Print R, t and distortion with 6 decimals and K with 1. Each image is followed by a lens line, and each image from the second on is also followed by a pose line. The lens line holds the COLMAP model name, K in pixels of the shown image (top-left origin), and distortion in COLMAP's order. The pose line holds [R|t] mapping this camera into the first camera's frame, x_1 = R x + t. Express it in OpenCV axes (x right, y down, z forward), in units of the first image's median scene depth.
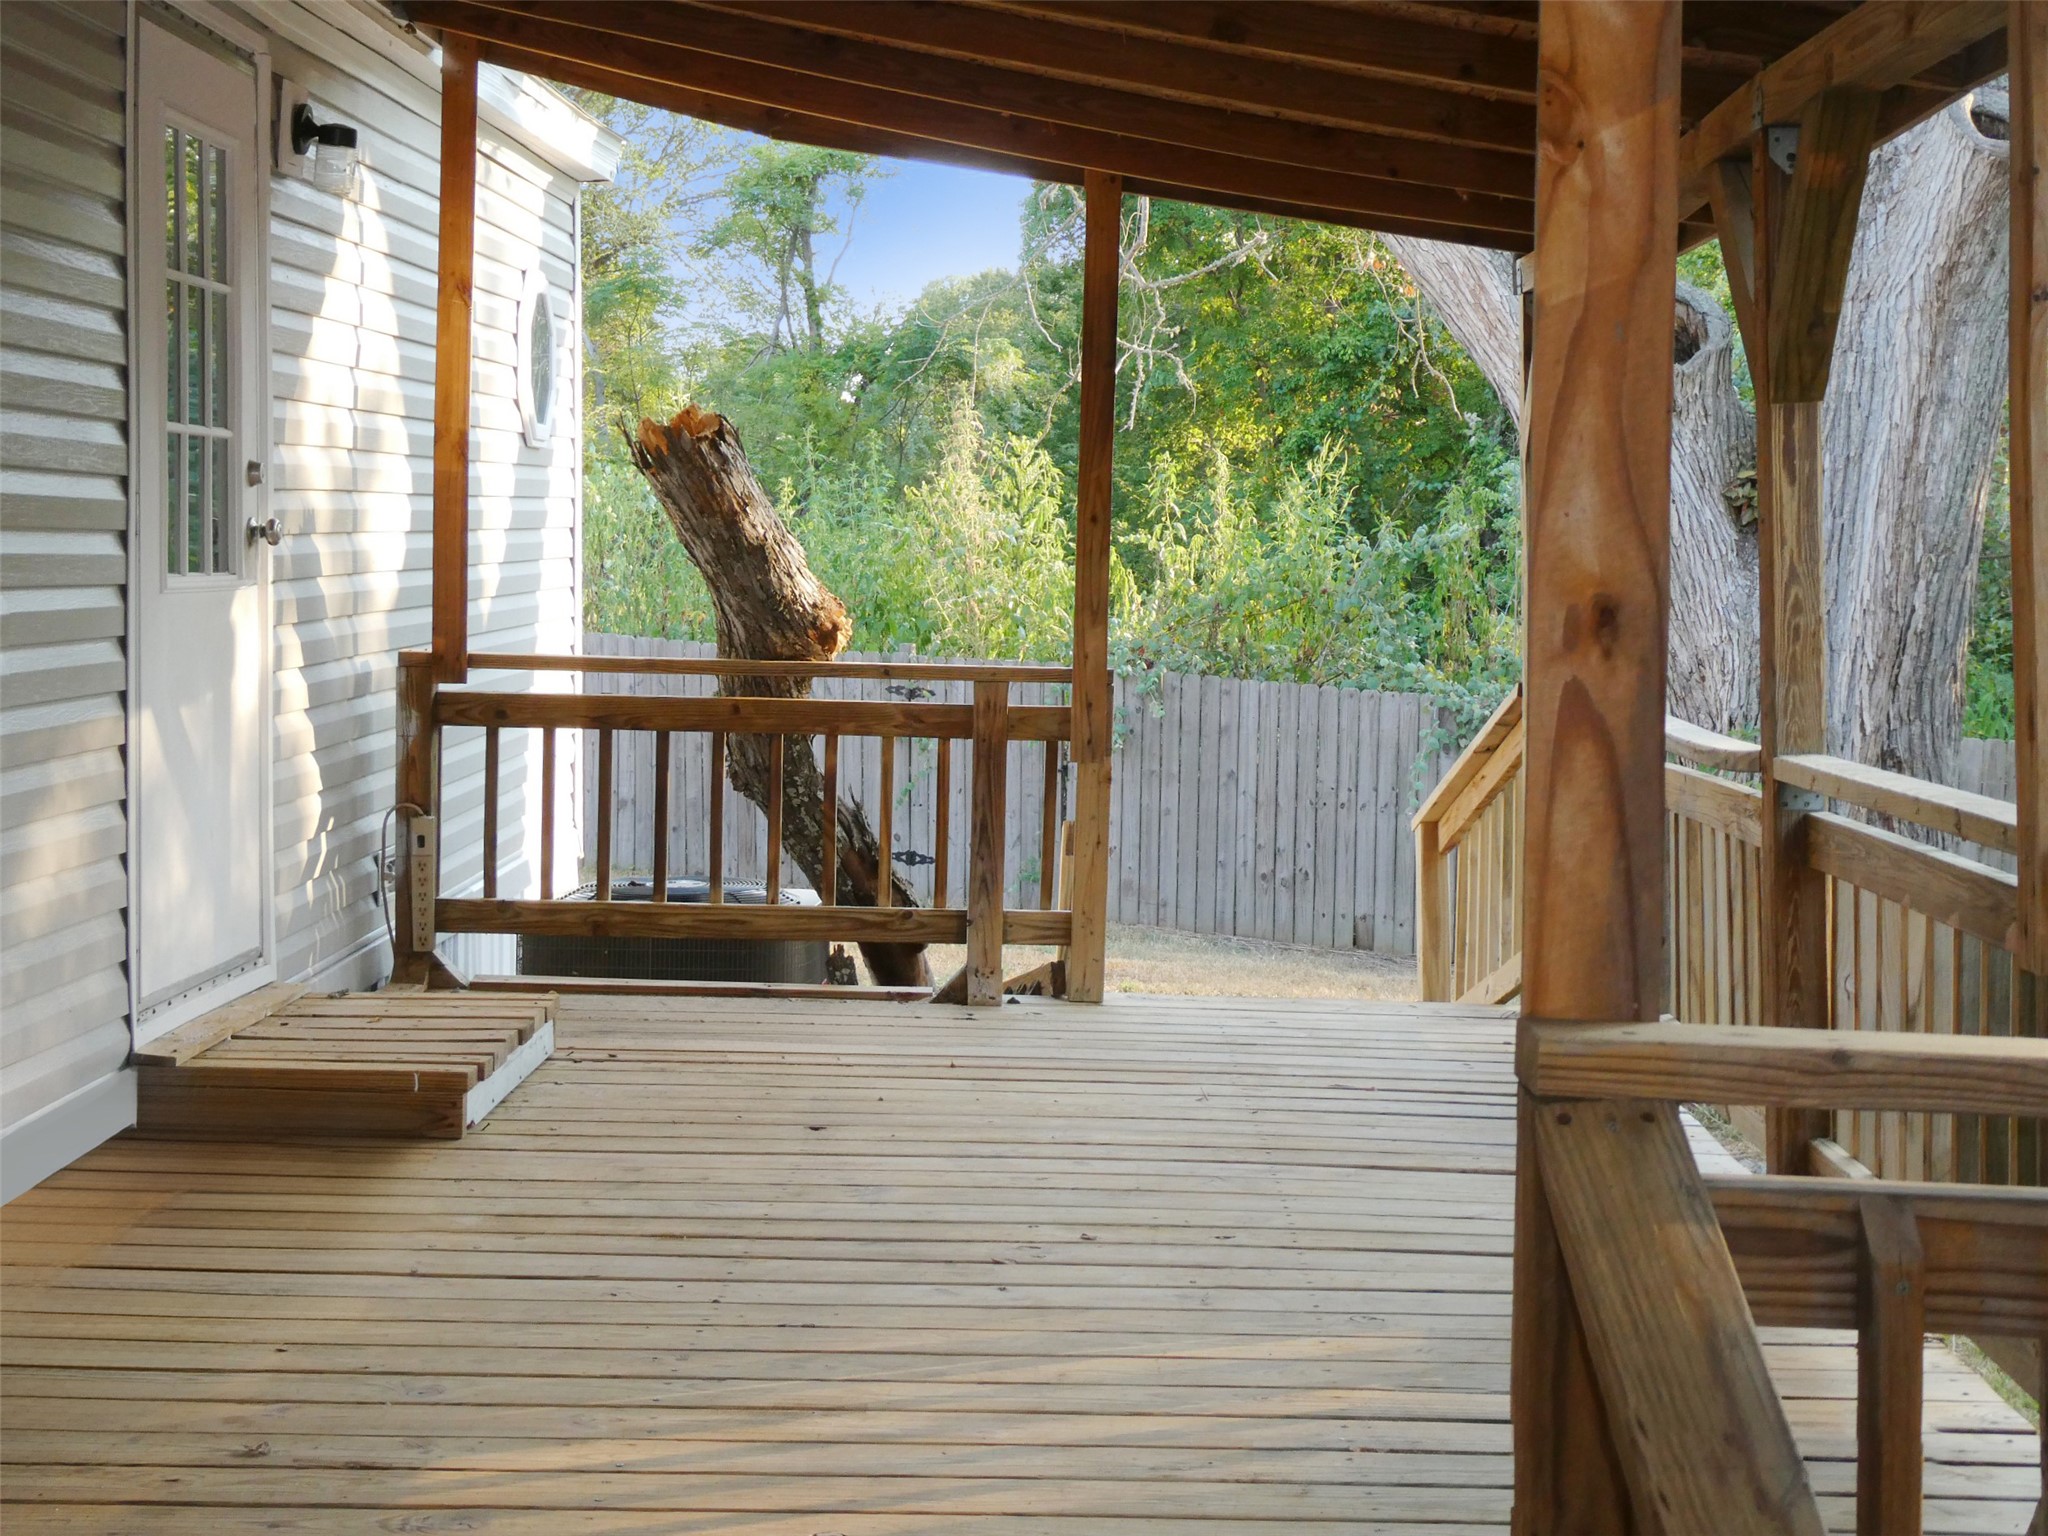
lens RADIAL K [[2999.8, 0, 1024.0], [0, 2999.8, 768.0], [0, 0, 1]] dist [-0.011087, 0.025462]
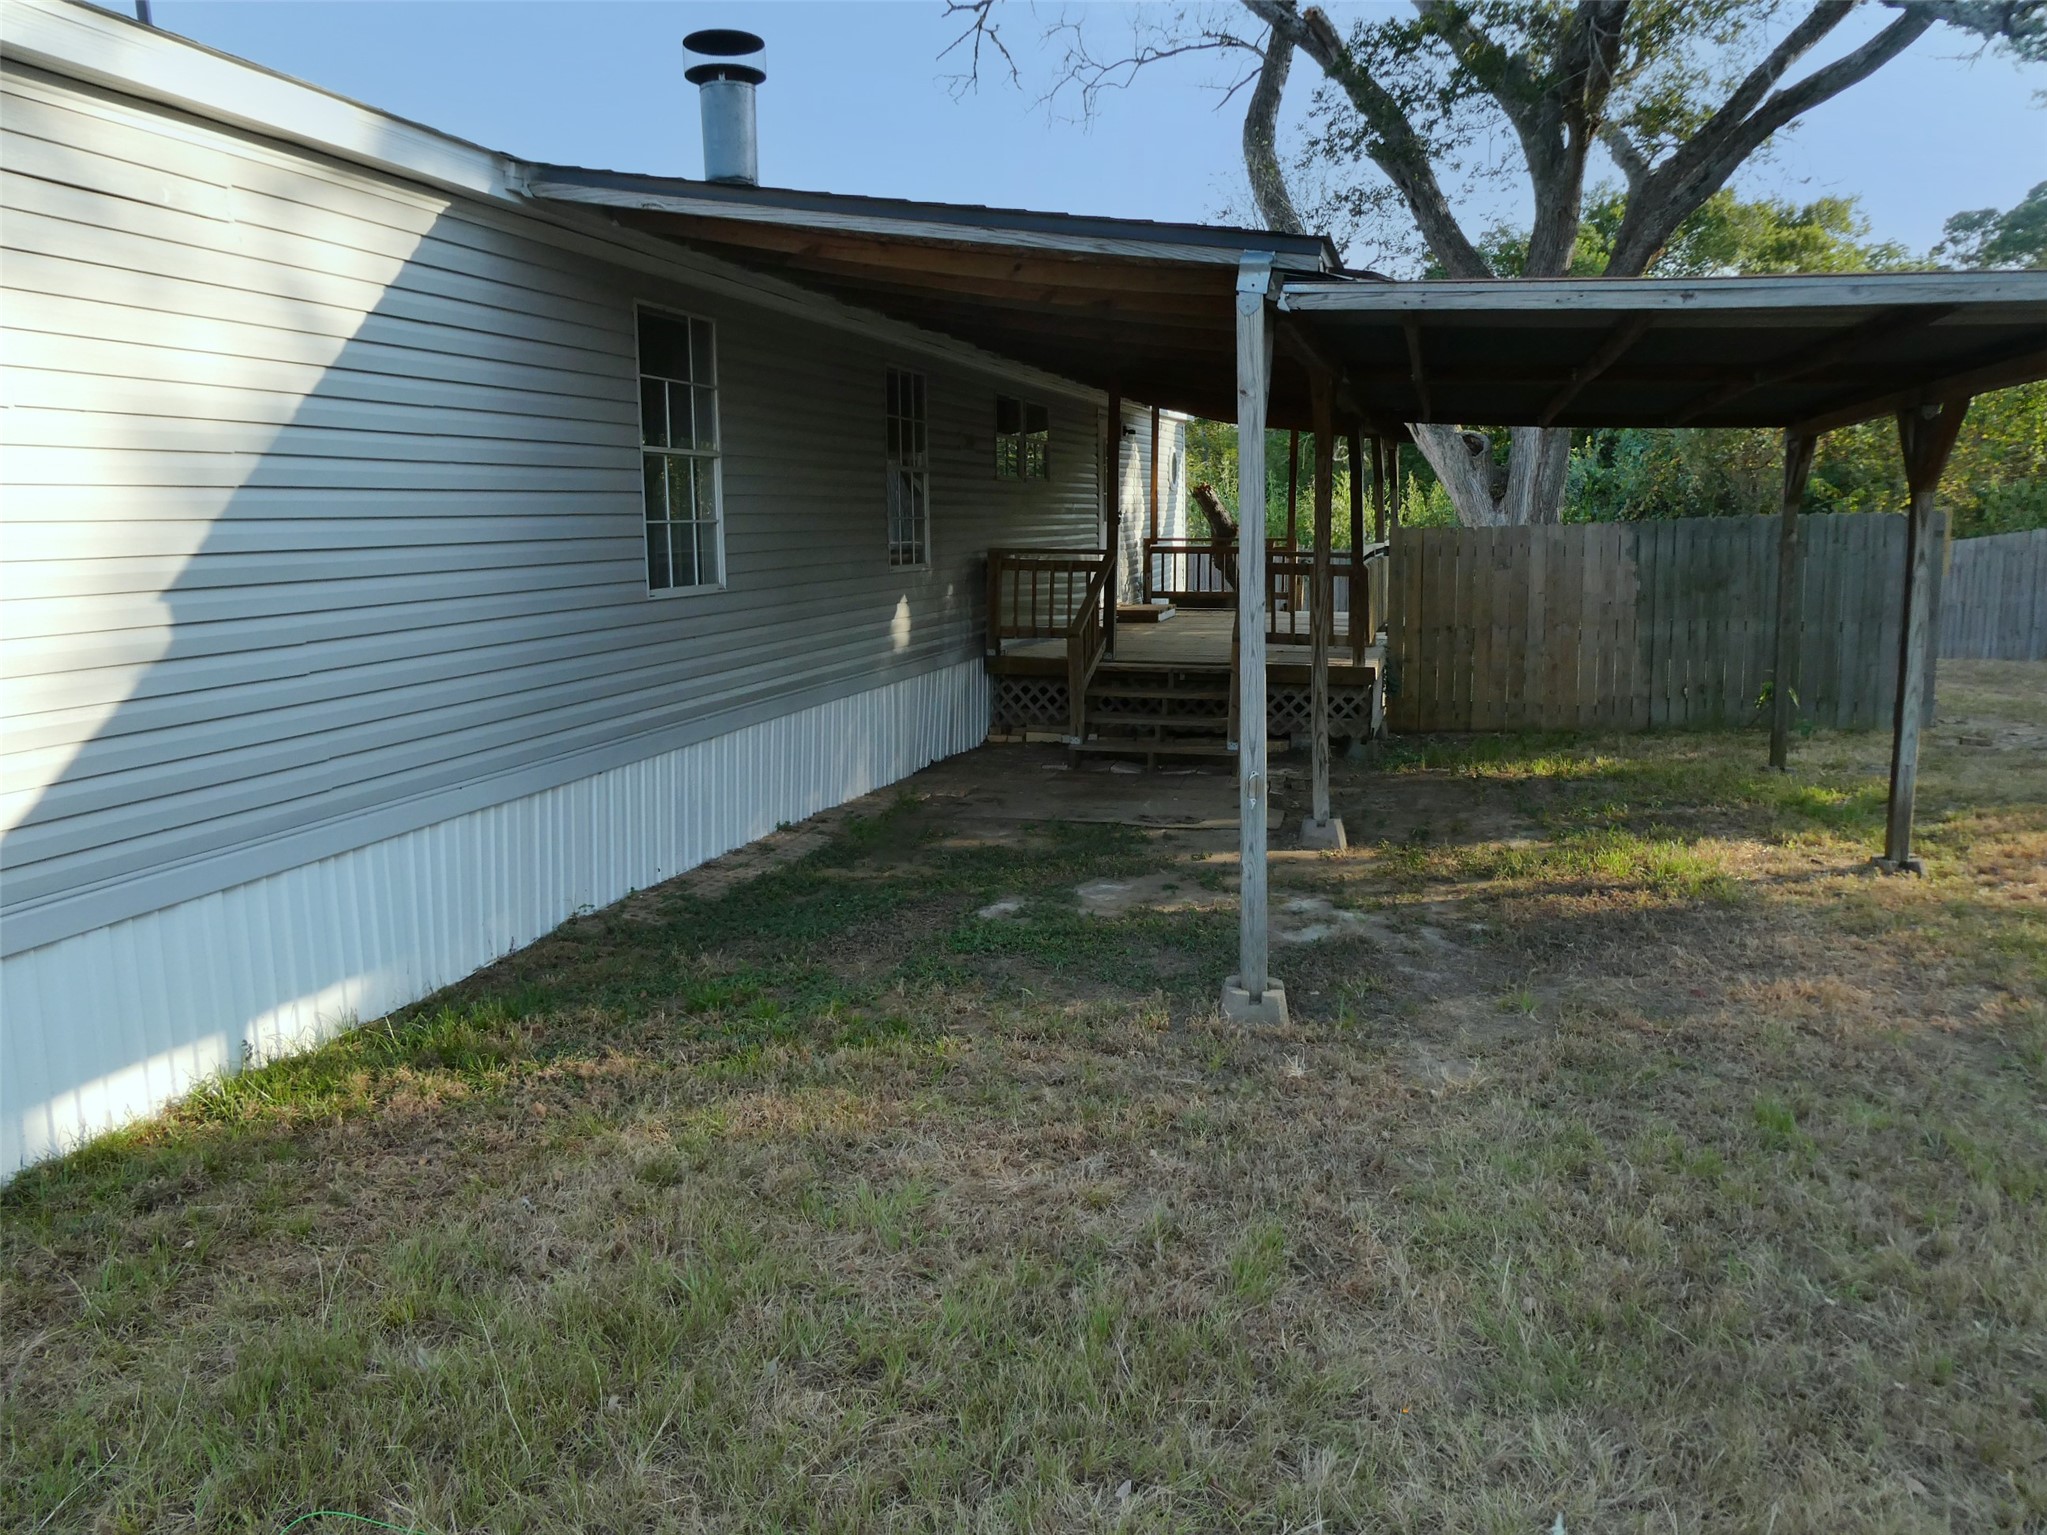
lens RADIAL K [[1468.5, 0, 1023.5], [0, 1468.5, 767.5], [0, 0, 1]] dist [-0.011479, -0.003111]
pose [[0.964211, 0.014174, -0.264755, 0.221461], [0.011333, 0.995454, 0.094565, 0.098680], [0.264892, -0.094181, 0.959668, -1.274907]]
